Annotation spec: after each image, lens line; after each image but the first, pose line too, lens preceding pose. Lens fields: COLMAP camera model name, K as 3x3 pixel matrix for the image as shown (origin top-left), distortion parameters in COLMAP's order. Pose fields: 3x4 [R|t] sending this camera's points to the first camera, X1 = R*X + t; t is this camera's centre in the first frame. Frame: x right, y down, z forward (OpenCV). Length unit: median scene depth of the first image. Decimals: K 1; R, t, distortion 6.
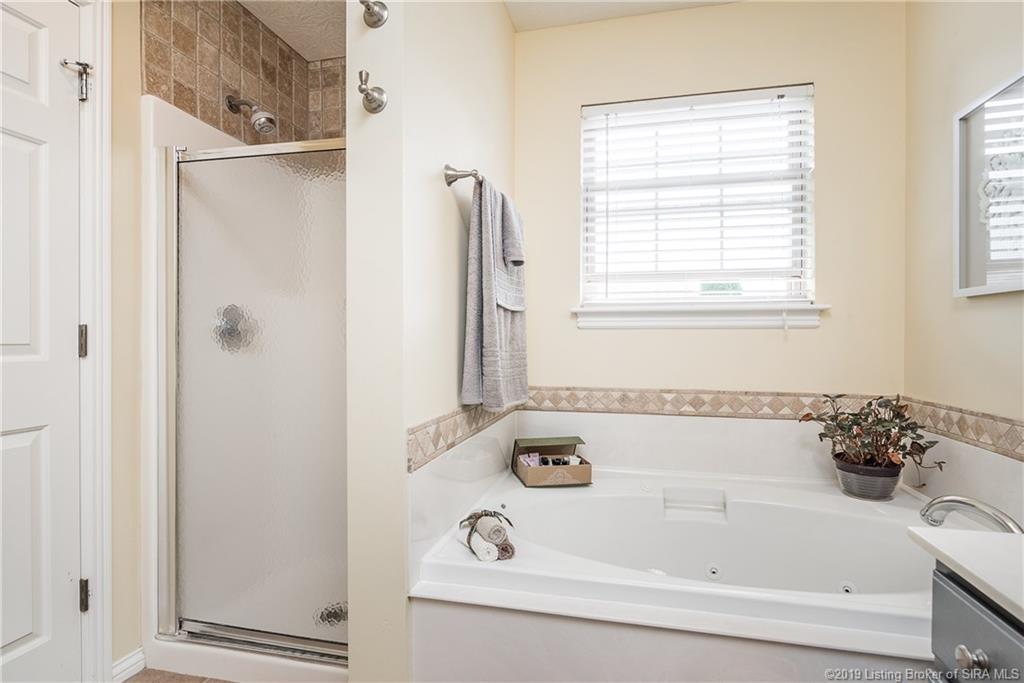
lens RADIAL K [[509.4, 0, 504.9], [0, 509.4, 340.8], [0, 0, 1]] dist [0.003930, 0.000077]
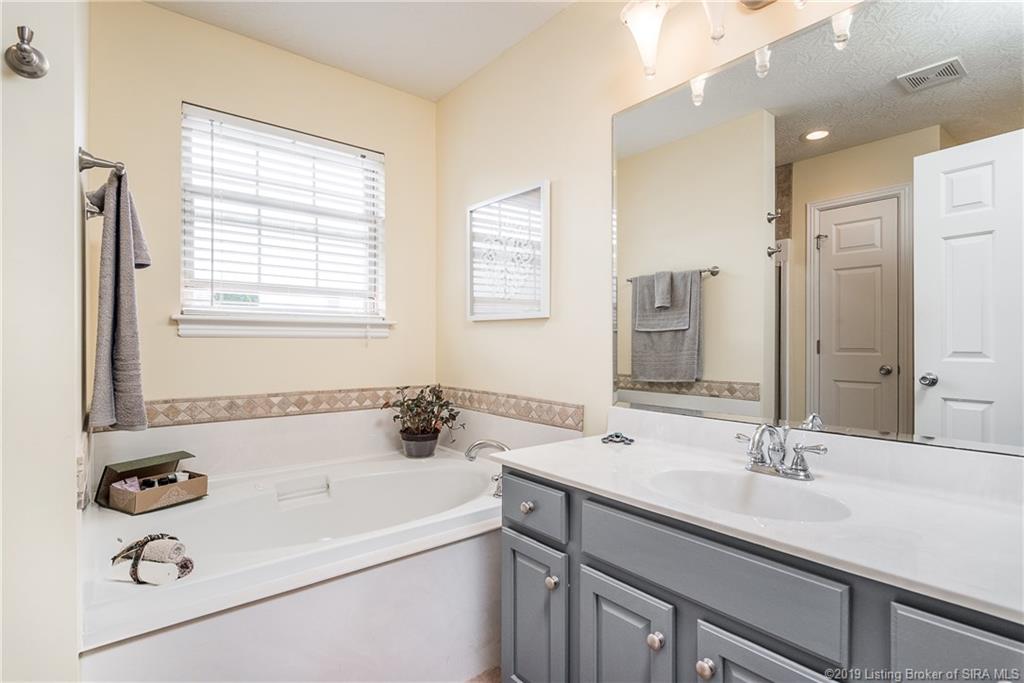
lens RADIAL K [[509.4, 0, 512.4], [0, 509.4, 338.3], [0, 0, 1]] dist [0.003930, 0.000077]
pose [[0.598834, 0.006540, 0.800846, -0.259019], [0.000946, 0.999960, -0.008873, -0.012673], [-0.800872, 0.006070, 0.598804, -0.061931]]
